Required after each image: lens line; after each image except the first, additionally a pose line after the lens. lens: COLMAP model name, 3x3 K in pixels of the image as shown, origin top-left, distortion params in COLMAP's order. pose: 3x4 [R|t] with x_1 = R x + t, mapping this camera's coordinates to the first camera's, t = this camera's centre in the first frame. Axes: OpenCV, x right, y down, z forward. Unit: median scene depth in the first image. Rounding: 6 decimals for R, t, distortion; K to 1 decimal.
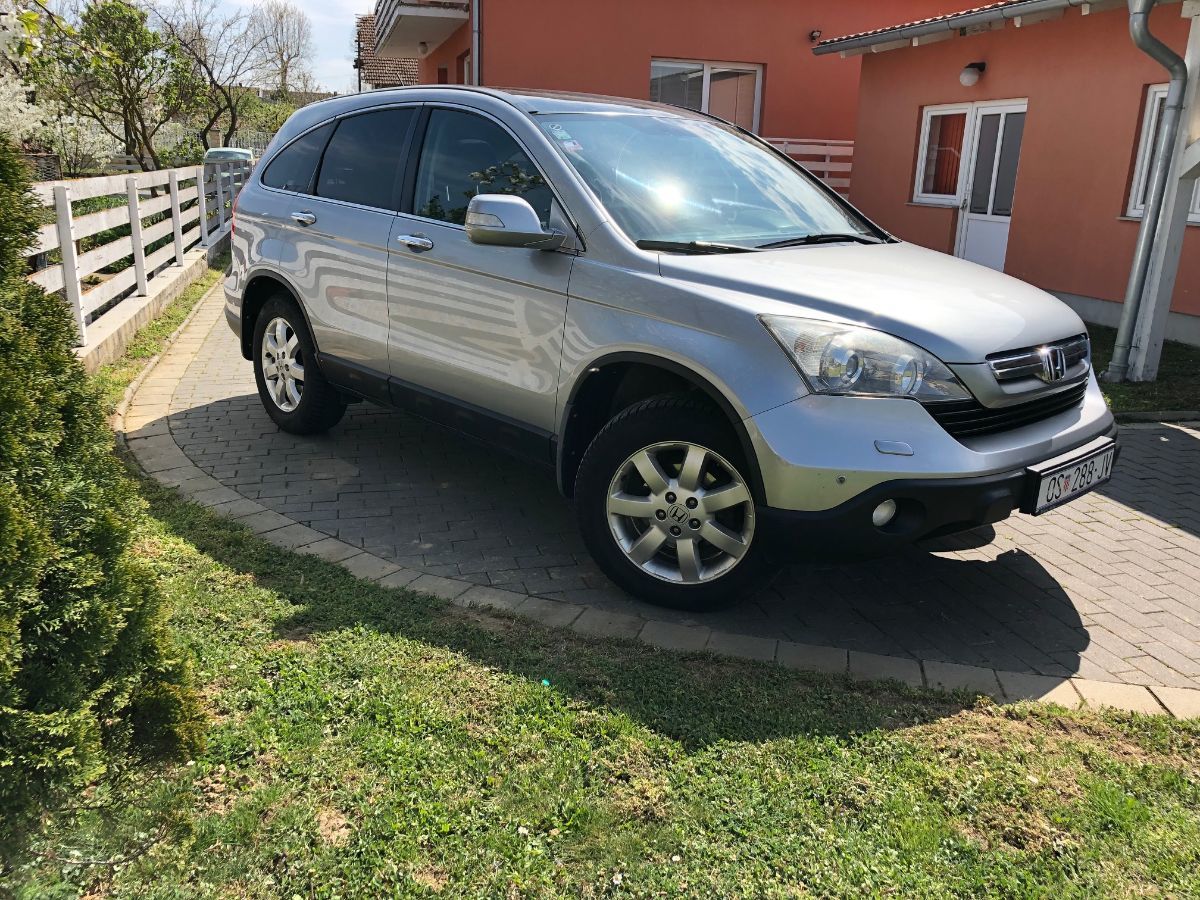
lens RADIAL K [[996.8, 0, 589.1], [0, 996.8, 451.5], [0, 0, 1]] dist [0.023208, -0.010591]
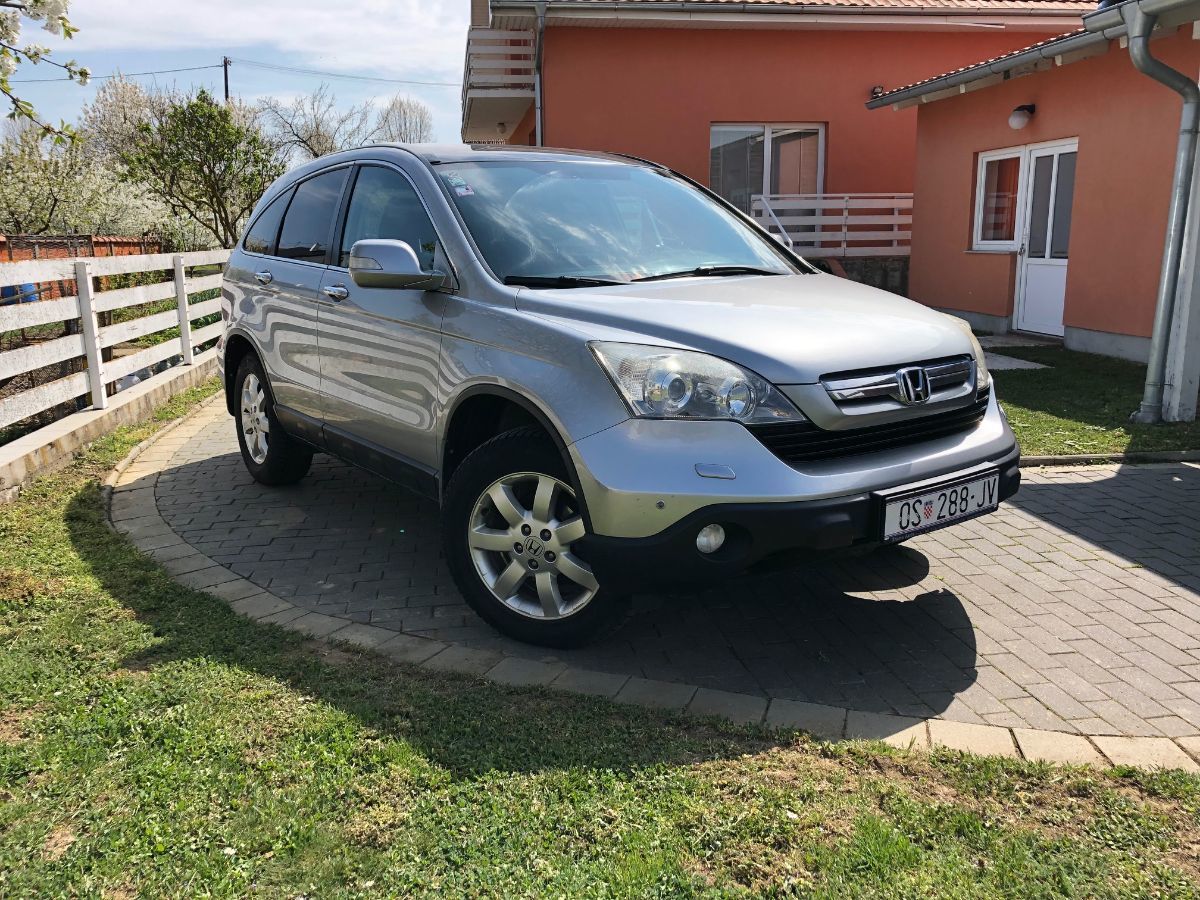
lens RADIAL K [[998.0, 0, 600.0], [0, 998.0, 450.0], [0, 0, 1]] dist [0.013986, 0.006183]
pose [[0.991990, -0.019144, -0.124859, 0.259161], [0.010002, 0.997250, -0.073432, 0.037508], [0.125922, 0.071595, 0.989453, 0.025599]]
